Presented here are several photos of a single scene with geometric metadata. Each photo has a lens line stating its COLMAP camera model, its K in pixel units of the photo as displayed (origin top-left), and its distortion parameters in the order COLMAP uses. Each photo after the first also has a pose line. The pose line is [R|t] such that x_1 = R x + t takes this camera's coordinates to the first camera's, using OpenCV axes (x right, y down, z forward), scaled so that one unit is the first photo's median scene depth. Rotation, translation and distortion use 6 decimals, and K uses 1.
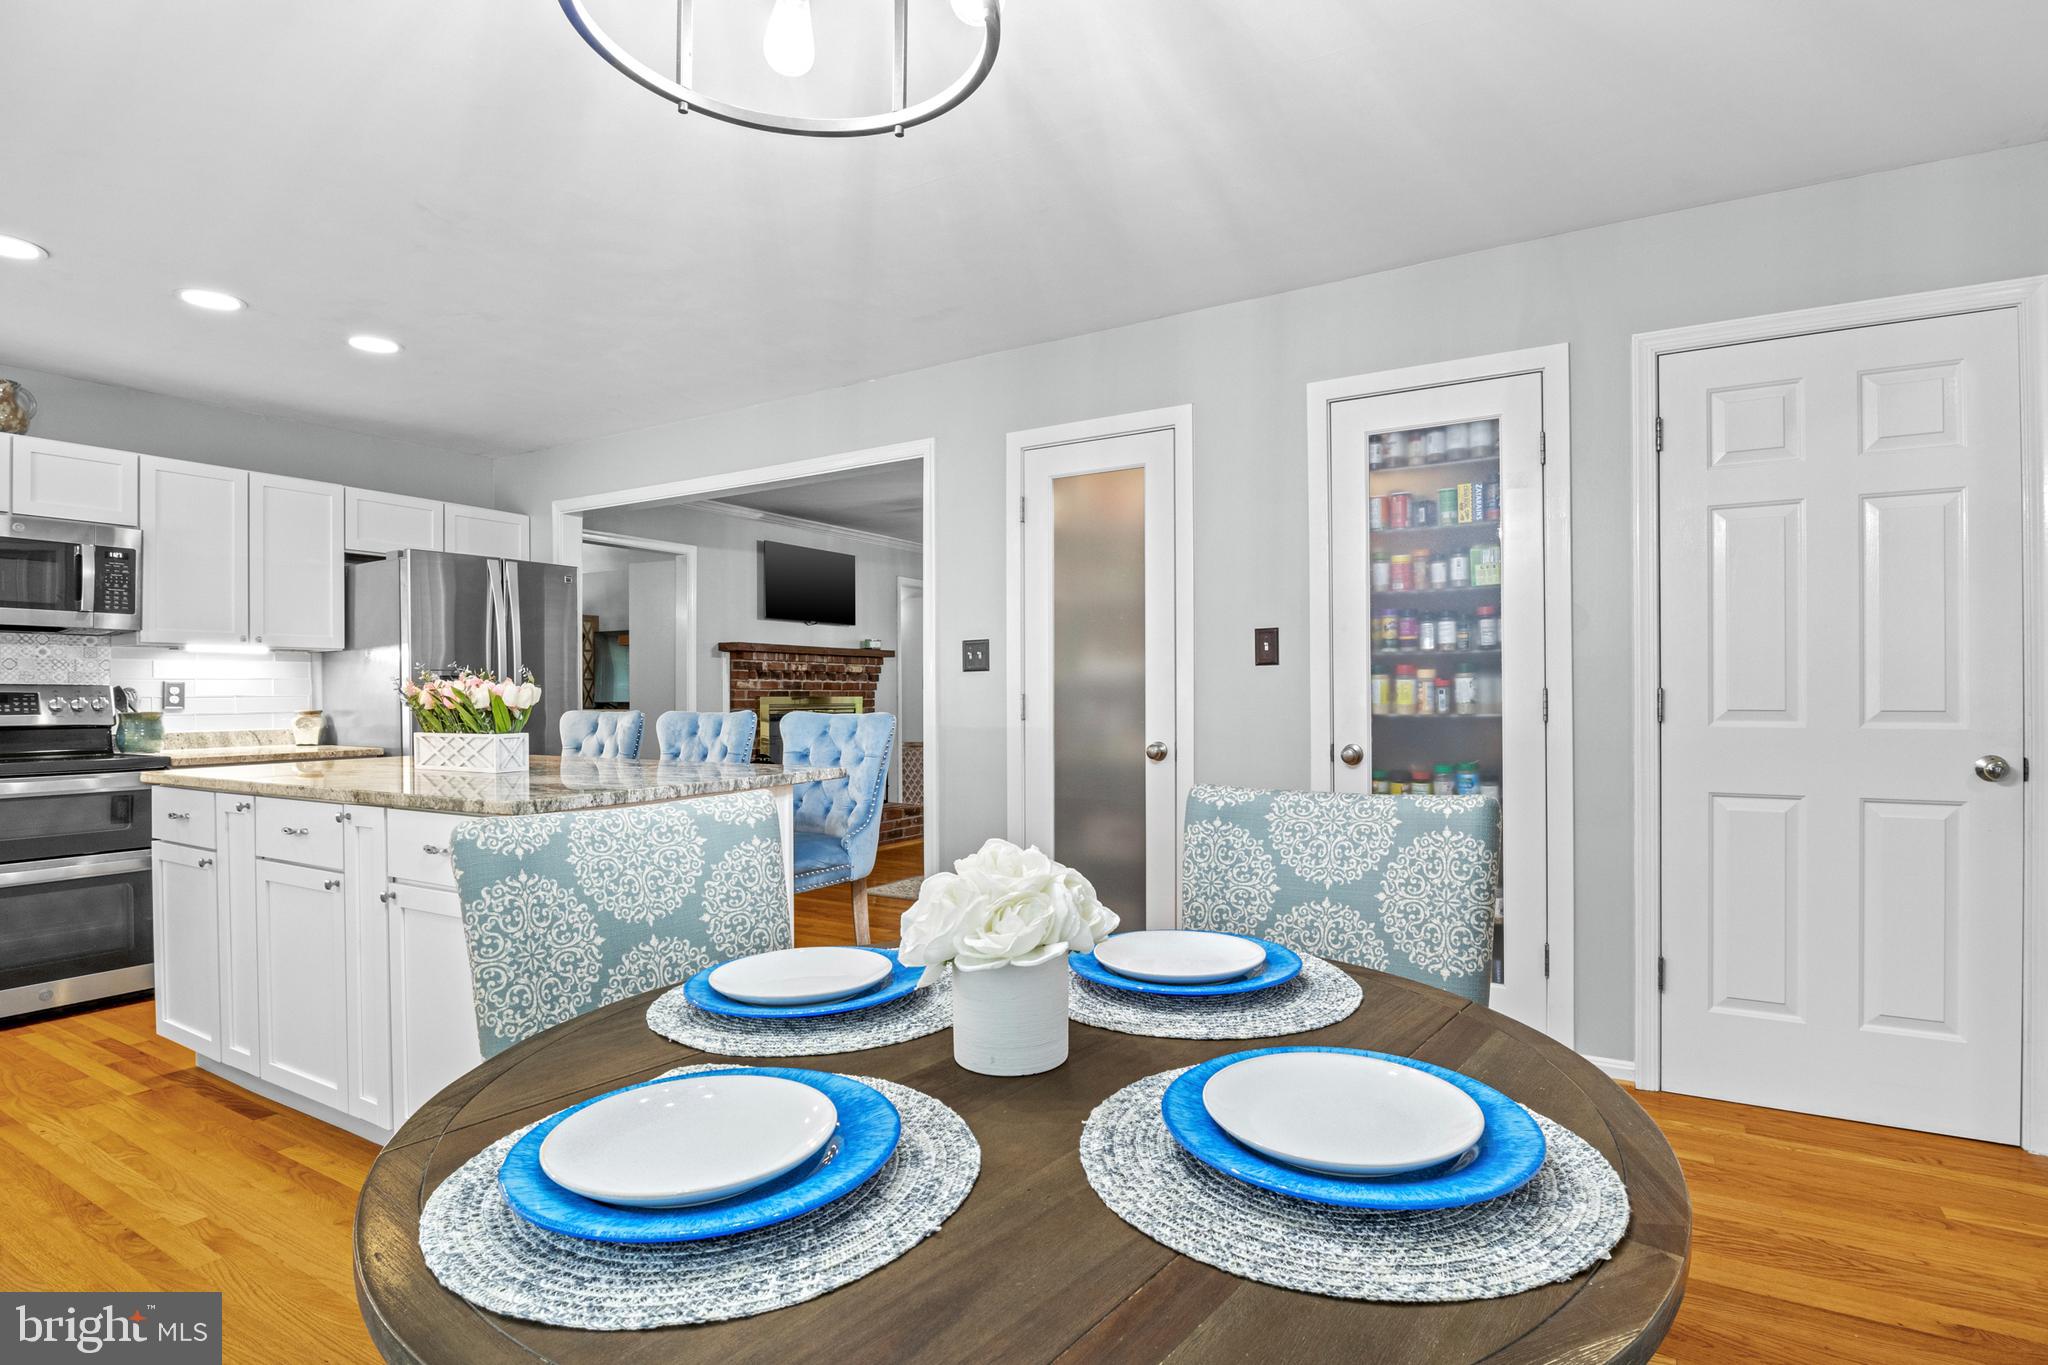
lens RADIAL K [[1021.3, 0, 1027.6], [0, 1021.3, 705.2], [0, 0, 1]] dist [-0.015278, -0.001689]
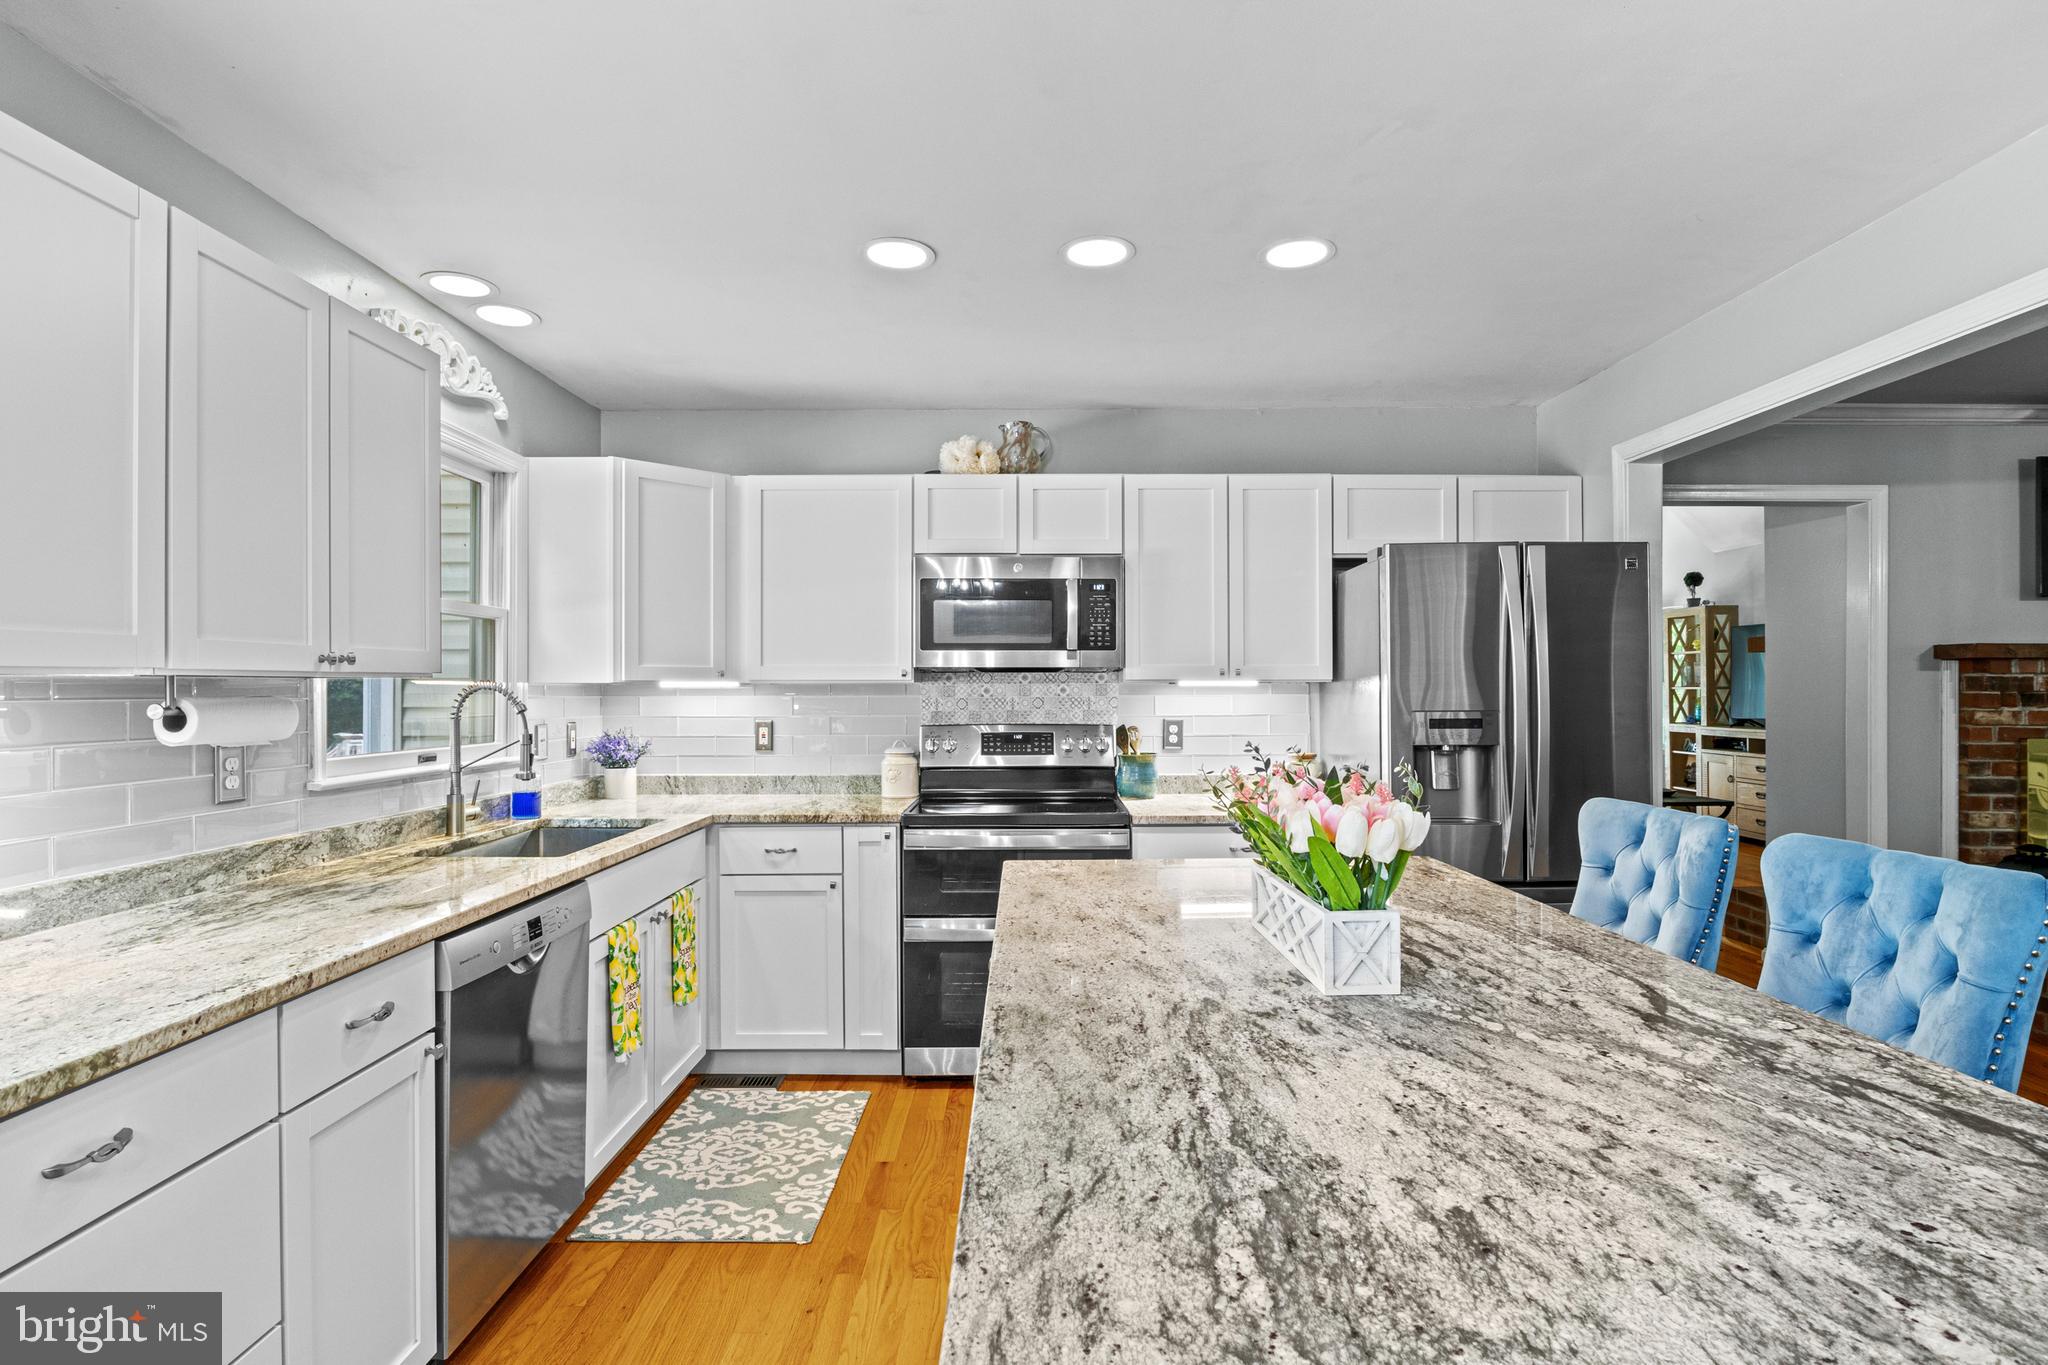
lens RADIAL K [[1013.7, 0, 1032.9], [0, 1013.7, 691.3], [0, 0, 1]] dist [-0.014012, -0.000939]
pose [[0.517161, 0.003246, -0.855882, -0.128967], [-0.009889, 0.999949, -0.002183, -0.046607], [0.855831, 0.009593, 0.517166, 0.427036]]
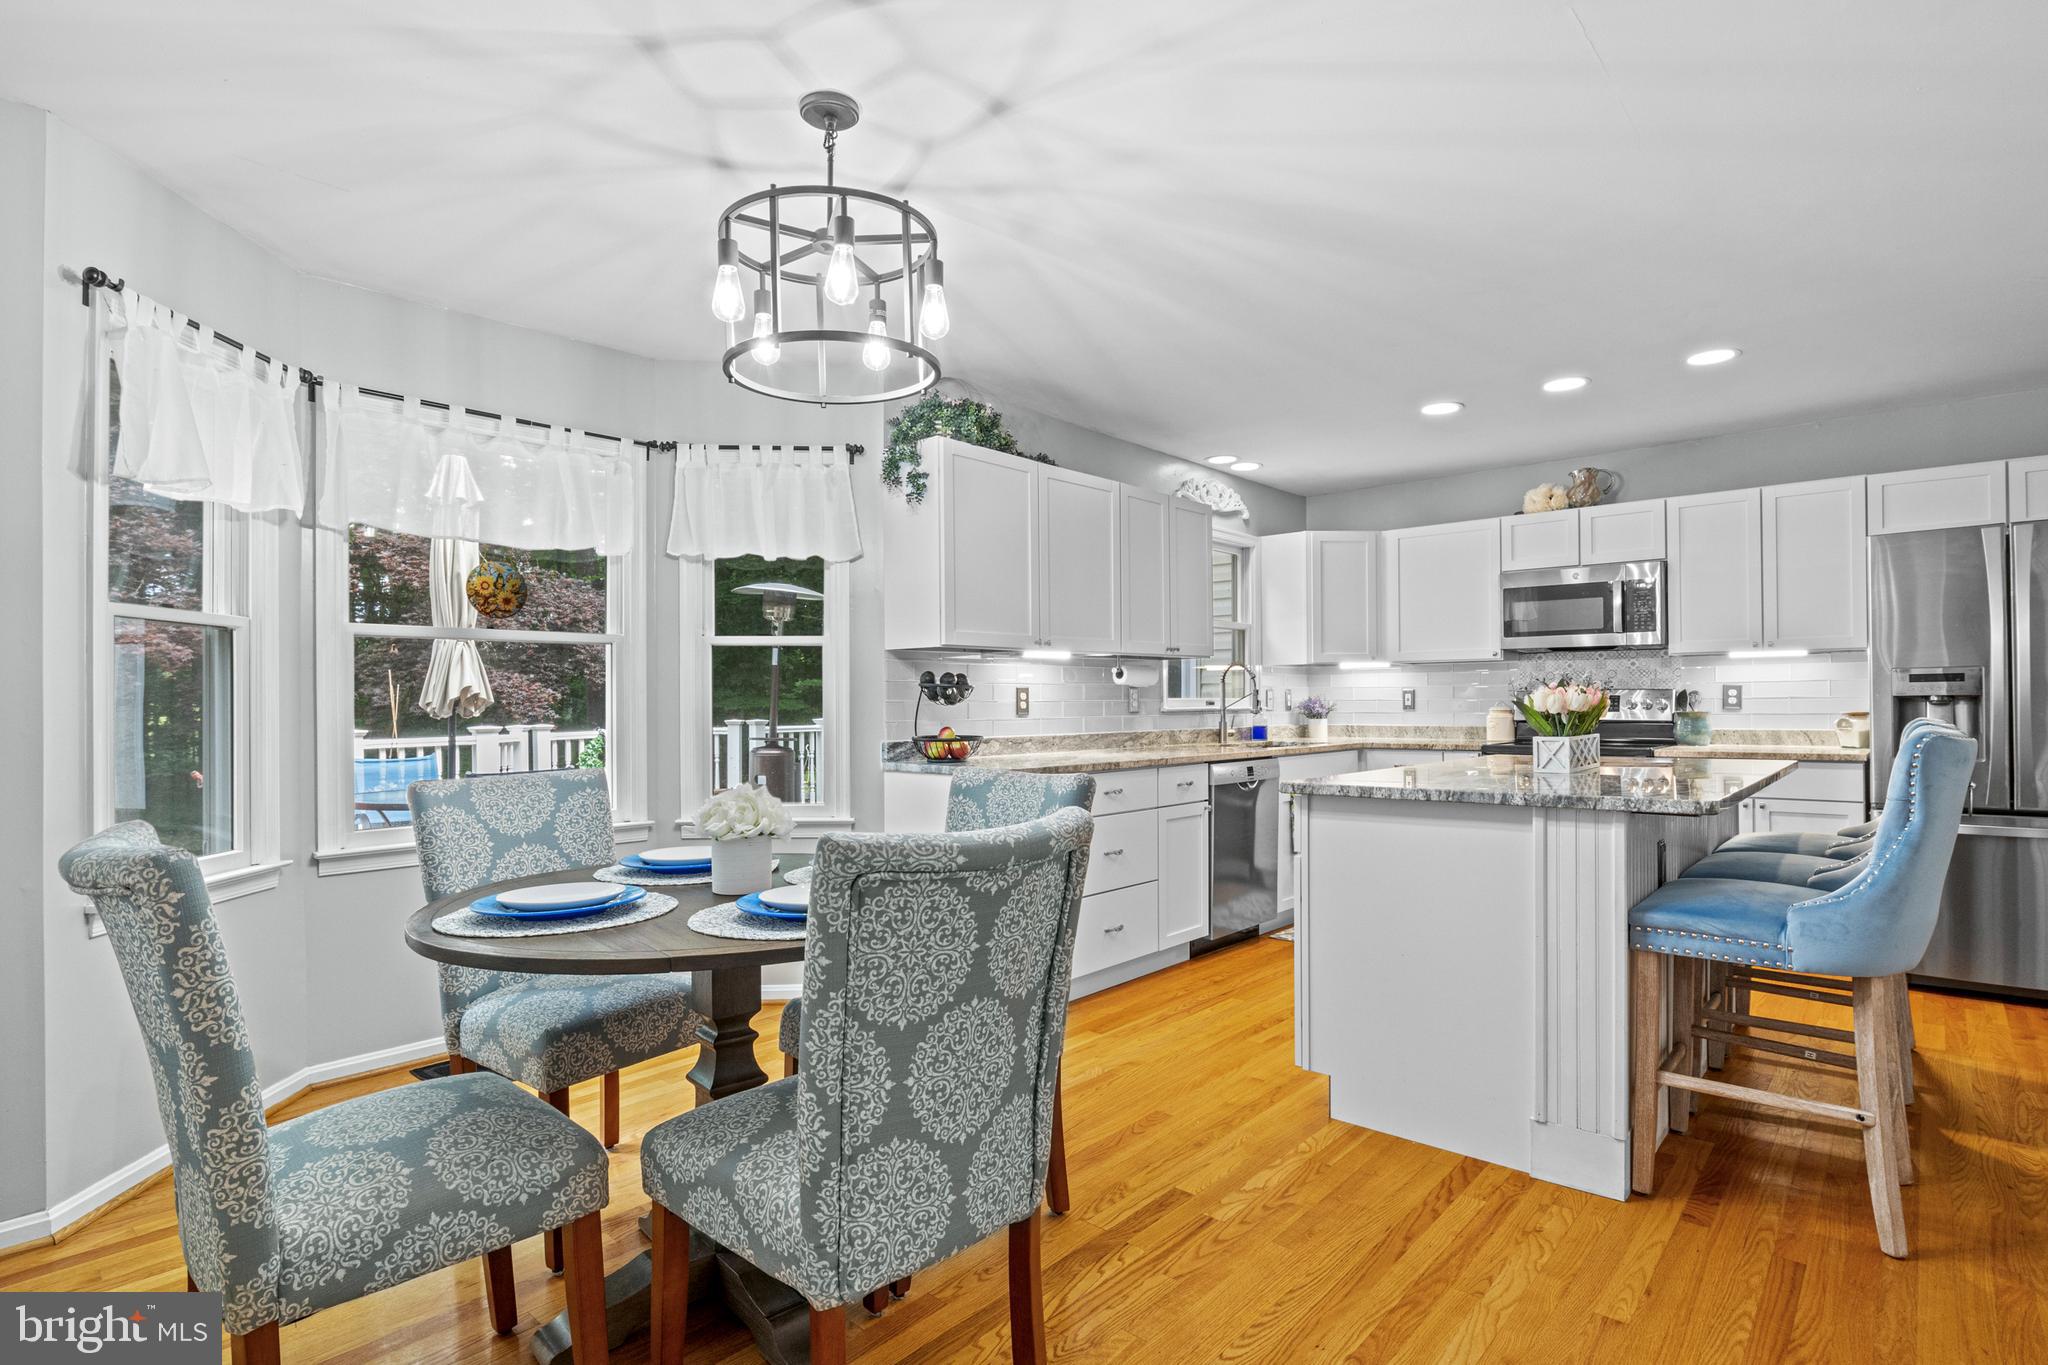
lens RADIAL K [[1022.9, 0, 1031.6], [0, 1022.9, 694.3], [0, 0, 1]] dist [-0.014051, -0.000619]
pose [[-0.185111, -0.002066, -0.982715, 0.436445], [-0.005076, 0.999986, -0.001146, -0.007560], [0.982705, 0.004776, -0.185119, 0.447530]]
